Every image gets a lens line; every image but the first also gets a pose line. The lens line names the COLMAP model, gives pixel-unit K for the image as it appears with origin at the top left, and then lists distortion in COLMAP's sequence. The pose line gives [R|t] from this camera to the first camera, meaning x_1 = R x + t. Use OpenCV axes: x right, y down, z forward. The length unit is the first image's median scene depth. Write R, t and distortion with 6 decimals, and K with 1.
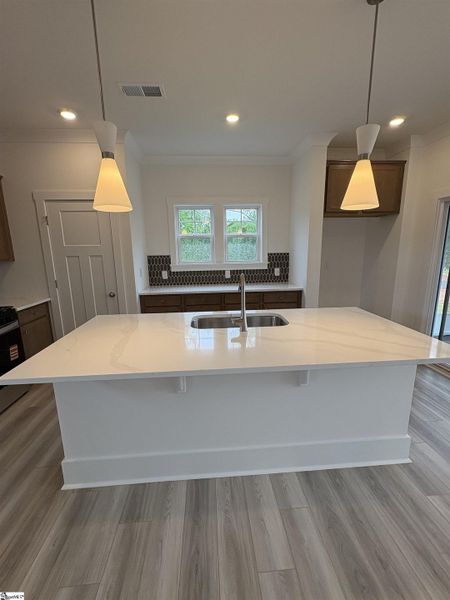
lens RADIAL K [[260.2, 0, 225.0], [0, 260.2, 300.0], [0, 0, 1]] dist [0.000774, -0.000061]
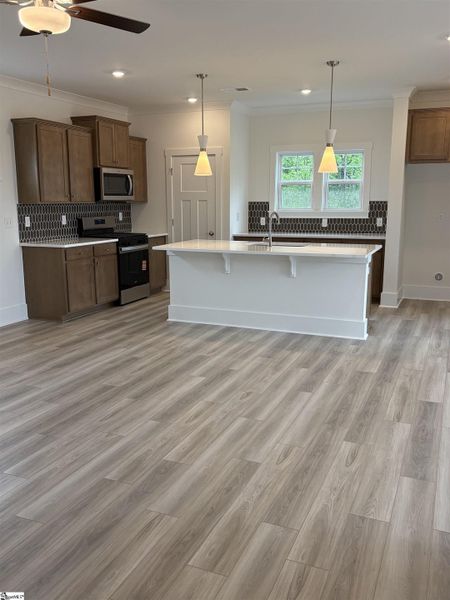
lens RADIAL K [[547.0, 0, 222.4], [0, 547.0, 305.3], [0, 0, 1]] dist [0.118786, -0.238854]
pose [[0.889742, 0.103997, -0.444460, 1.230982], [-0.103876, 0.994283, 0.024704, 0.389644], [0.444488, 0.024188, 0.895458, -1.973478]]
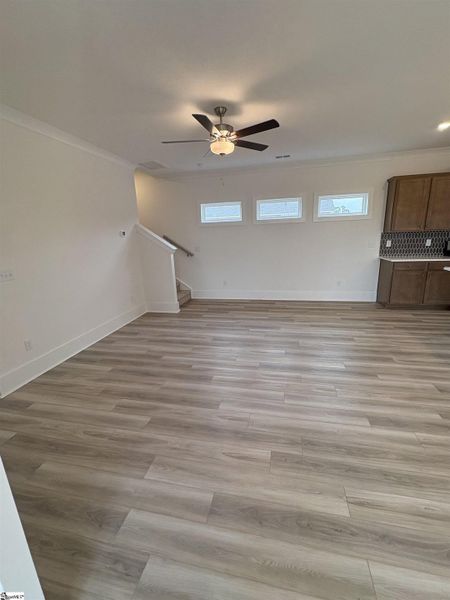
lens RADIAL K [[260.2, 0, 225.0], [0, 260.2, 300.0], [0, 0, 1]] dist [0.000774, -0.000061]
pose [[-0.286984, 0.263974, -0.920846, 1.592253], [-0.145708, 0.938068, 0.314321, 0.051223], [0.946789, 0.224380, -0.230747, -0.359993]]
